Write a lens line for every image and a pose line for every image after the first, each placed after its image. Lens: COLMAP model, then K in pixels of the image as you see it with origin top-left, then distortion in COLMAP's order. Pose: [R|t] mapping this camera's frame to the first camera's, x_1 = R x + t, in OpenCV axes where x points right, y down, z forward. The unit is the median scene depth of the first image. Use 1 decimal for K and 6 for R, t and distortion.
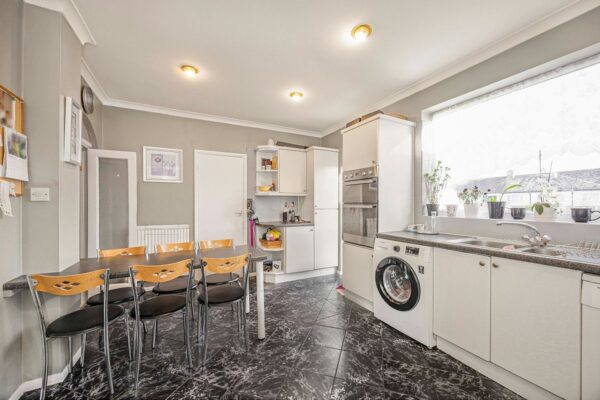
lens RADIAL K [[239.5, 0, 302.3], [0, 239.5, 202.8], [0, 0, 1]] dist [-0.000922, 0.000168]
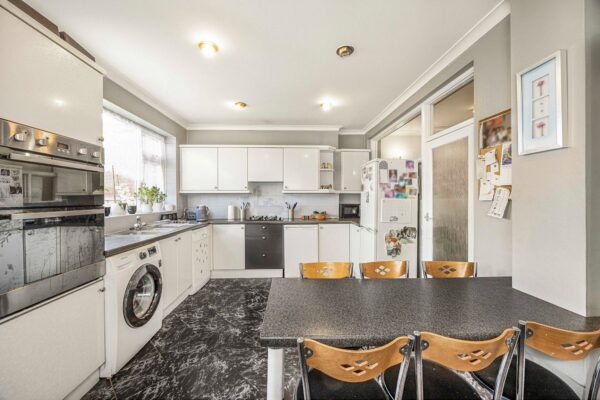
lens RADIAL K [[239.5, 0, 301.1], [0, 239.5, 200.7], [0, 0, 1]] dist [-0.000922, 0.000168]
pose [[-0.910567, 0.004771, 0.413335, -0.561816], [0.008127, 0.999947, 0.006360, -0.012361], [-0.413282, 0.009150, -0.910557, 1.735548]]
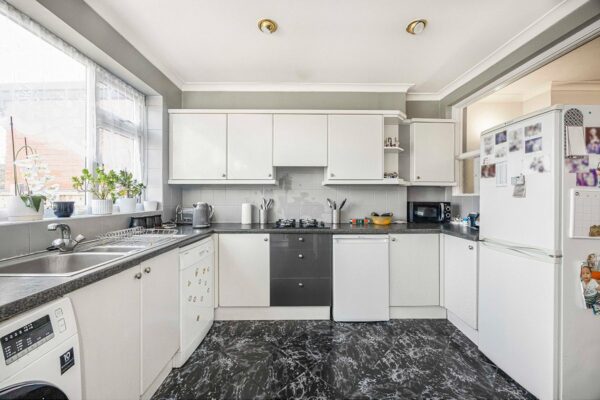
lens RADIAL K [[239.5, 0, 301.1], [0, 239.5, 198.3], [0, 0, 1]] dist [-0.000922, 0.000168]
pose [[-0.900768, 0.006652, 0.434249, -0.019679], [0.005032, 0.999975, -0.004882, 0.016572], [-0.434271, -0.002212, -0.900780, 1.185925]]
